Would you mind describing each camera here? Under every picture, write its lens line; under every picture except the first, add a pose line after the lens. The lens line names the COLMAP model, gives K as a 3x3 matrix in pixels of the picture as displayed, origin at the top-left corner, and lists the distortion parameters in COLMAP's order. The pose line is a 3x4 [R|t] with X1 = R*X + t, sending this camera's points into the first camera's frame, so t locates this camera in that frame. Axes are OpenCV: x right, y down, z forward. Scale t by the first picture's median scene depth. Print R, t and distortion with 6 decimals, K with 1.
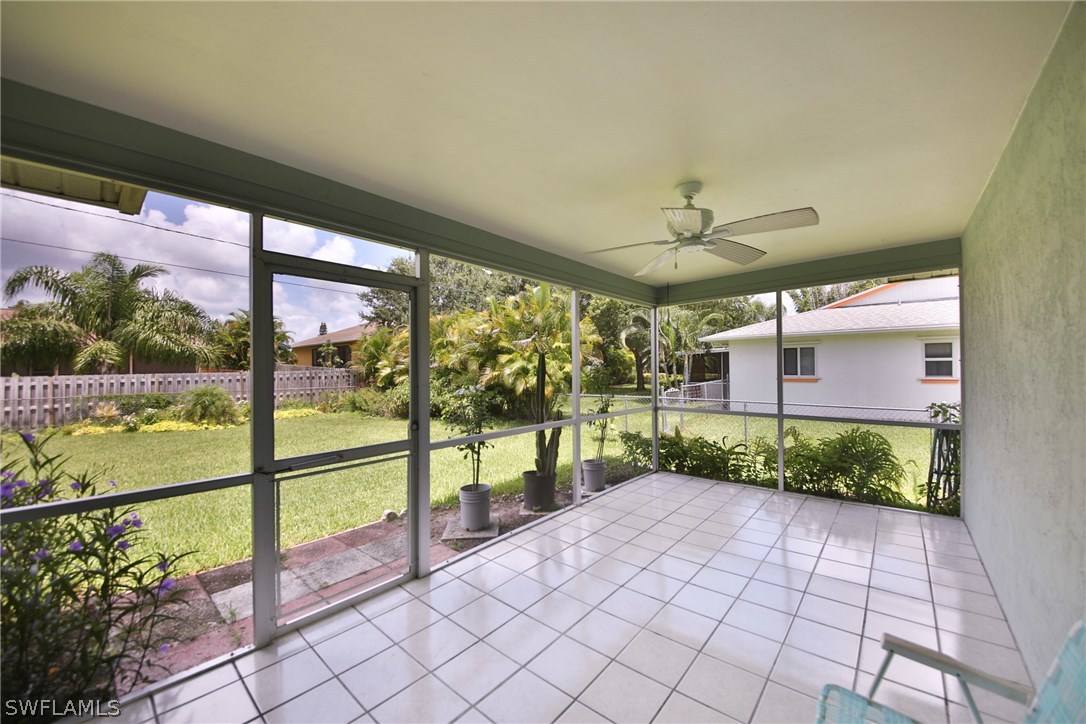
lens RADIAL K [[406.8, 0, 540.8], [0, 406.8, 371.0], [0, 0, 1]] dist [-0.001464, -0.000251]
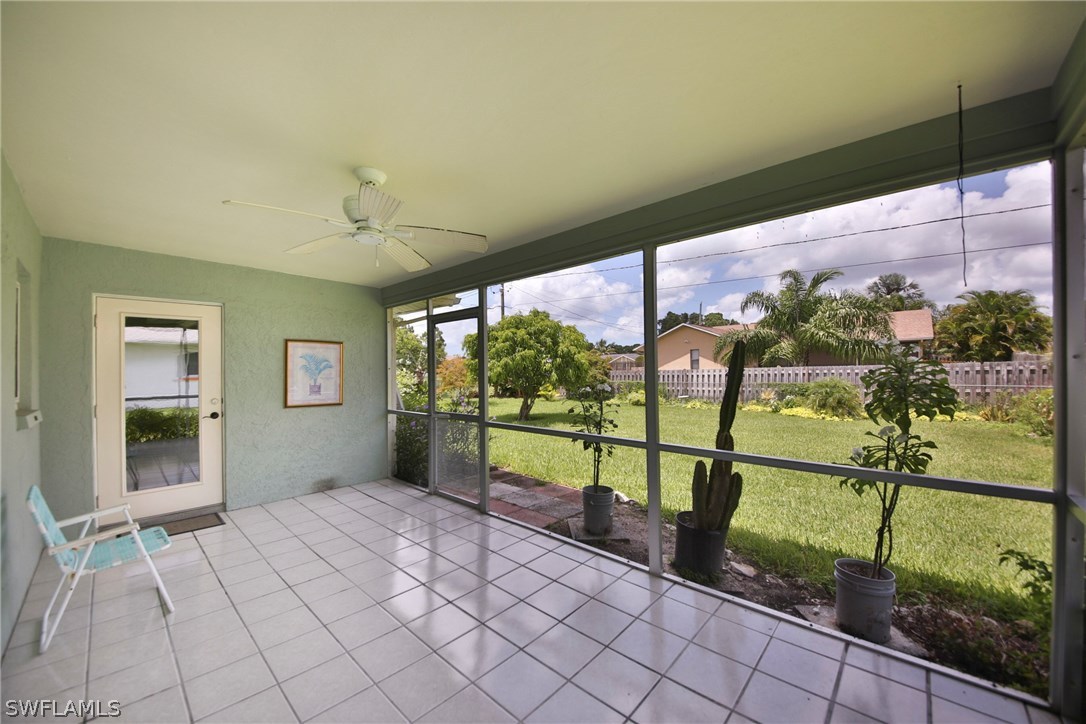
lens RADIAL K [[406.8, 0, 540.7], [0, 406.8, 365.3], [0, 0, 1]] dist [-0.001464, -0.000251]
pose [[-0.043841, -0.001426, -0.999037, 0.278510], [0.010137, 0.999947, -0.001872, -0.002680], [0.998987, -0.010209, -0.043825, 0.310712]]
